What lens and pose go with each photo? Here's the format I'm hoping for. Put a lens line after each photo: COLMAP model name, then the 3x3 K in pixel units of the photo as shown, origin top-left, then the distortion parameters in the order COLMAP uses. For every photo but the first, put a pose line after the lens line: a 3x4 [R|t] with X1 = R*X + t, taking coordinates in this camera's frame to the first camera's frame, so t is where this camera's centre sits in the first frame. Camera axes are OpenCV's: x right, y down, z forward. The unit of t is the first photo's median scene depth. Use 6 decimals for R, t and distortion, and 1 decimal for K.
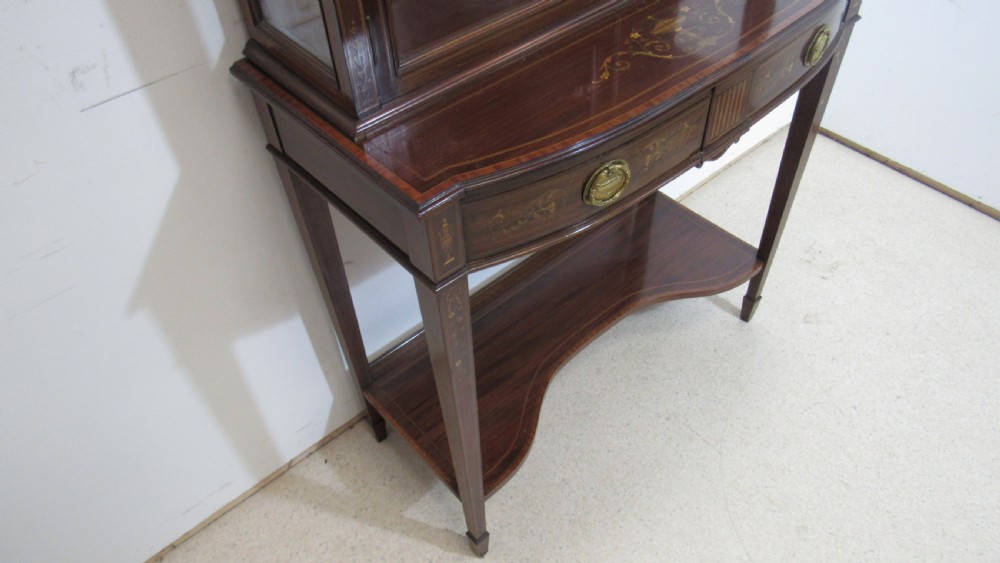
lens RADIAL K [[716.2, 0, 499.1], [0, 716.2, 291.0], [0, 0, 1]] dist [-0.029568, 0.012371]
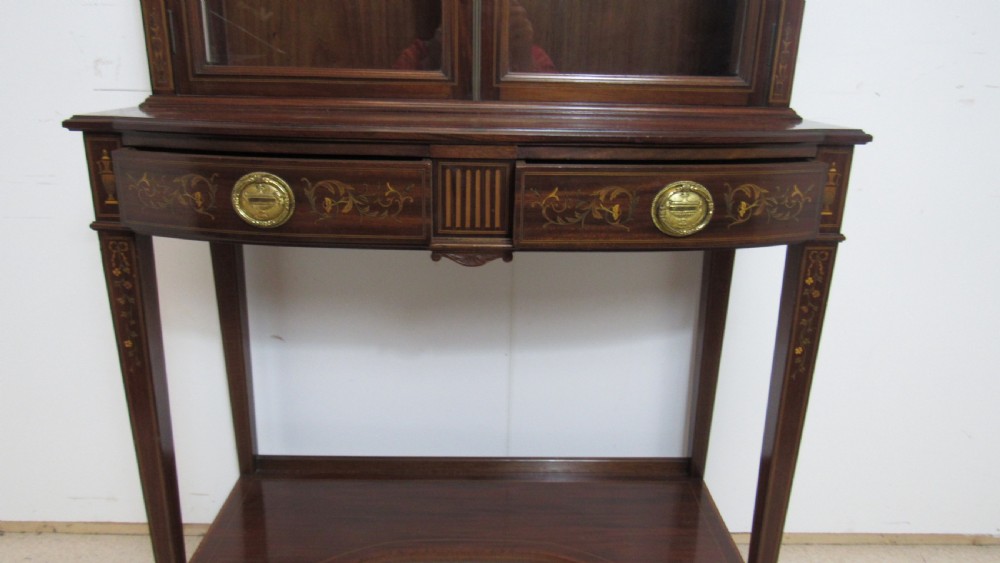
lens RADIAL K [[716.2, 0, 497.3], [0, 716.2, 282.3], [0, 0, 1]] dist [-0.029568, 0.012371]
pose [[0.758709, 0.254521, -0.599650, 0.924634], [-0.510982, 0.803478, -0.305485, 0.075066], [0.404053, 0.538184, 0.739661, 0.454322]]
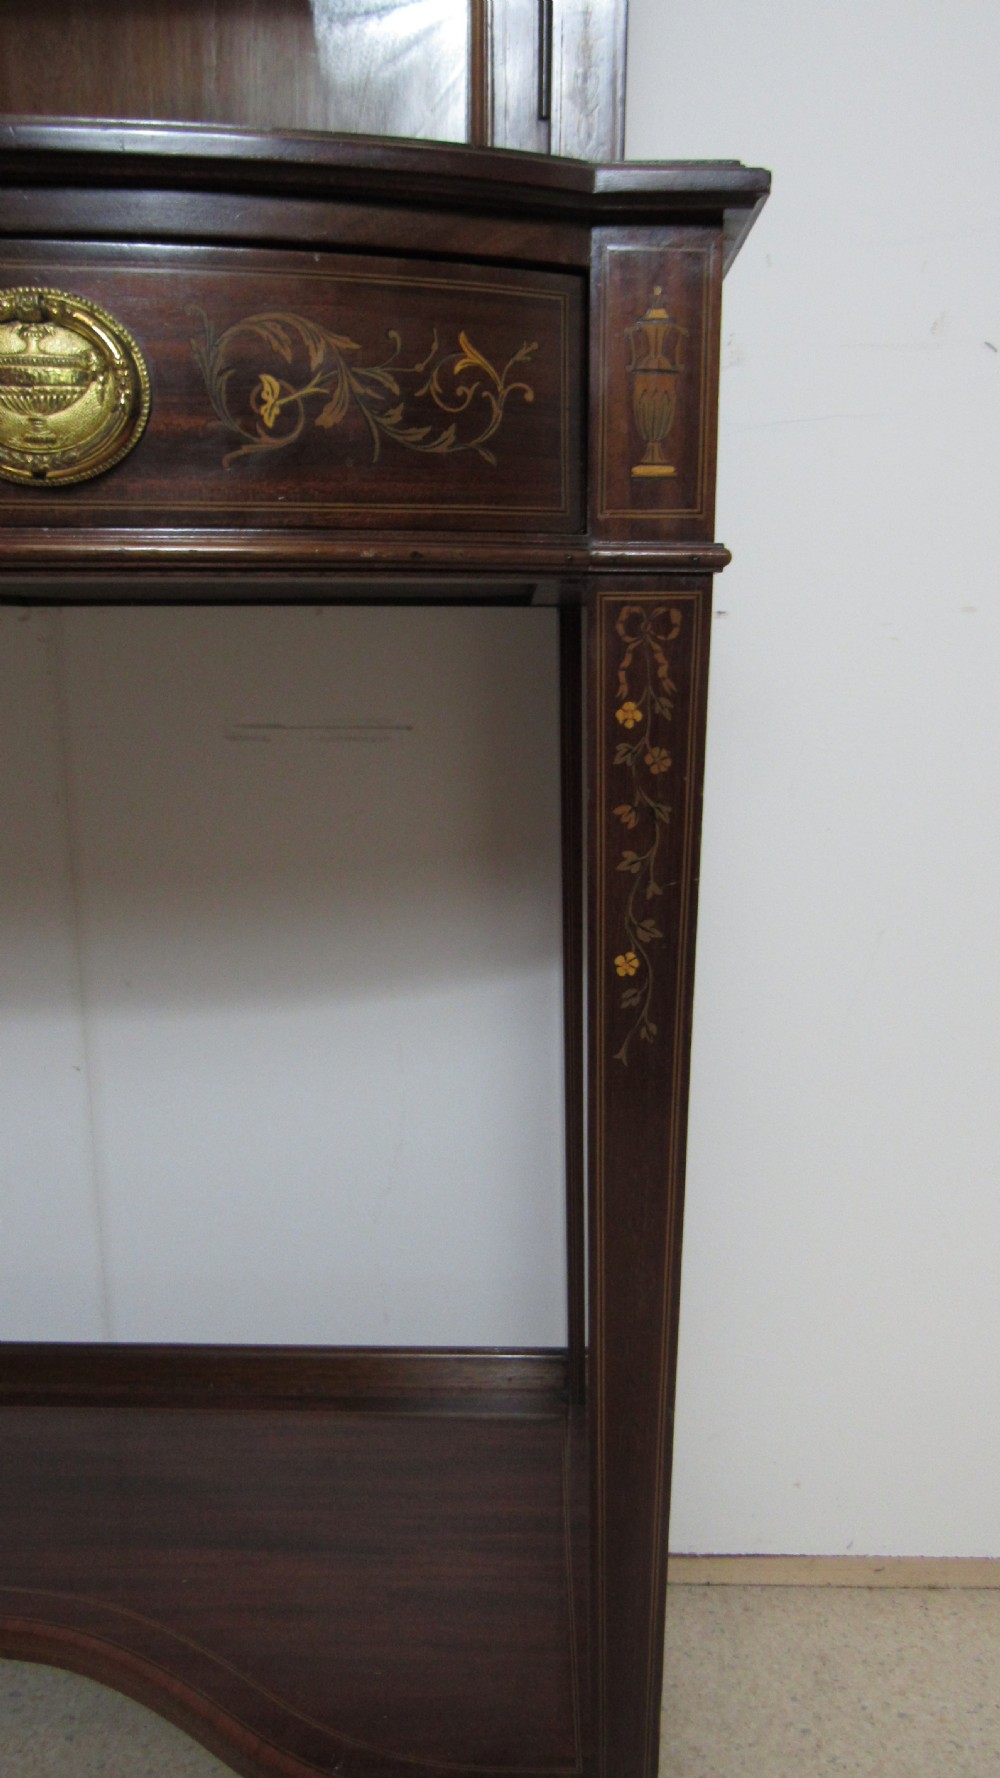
lens RADIAL K [[1273.4, 0, 498.4], [0, 1273.4, 885.5], [0, 0, 1]] dist [-0.029568, 0.012371]
pose [[0.733630, 0.174149, -0.656855, 0.974276], [-0.518406, 0.768389, -0.375279, -0.177559], [0.439366, 0.615833, 0.653993, 1.048231]]
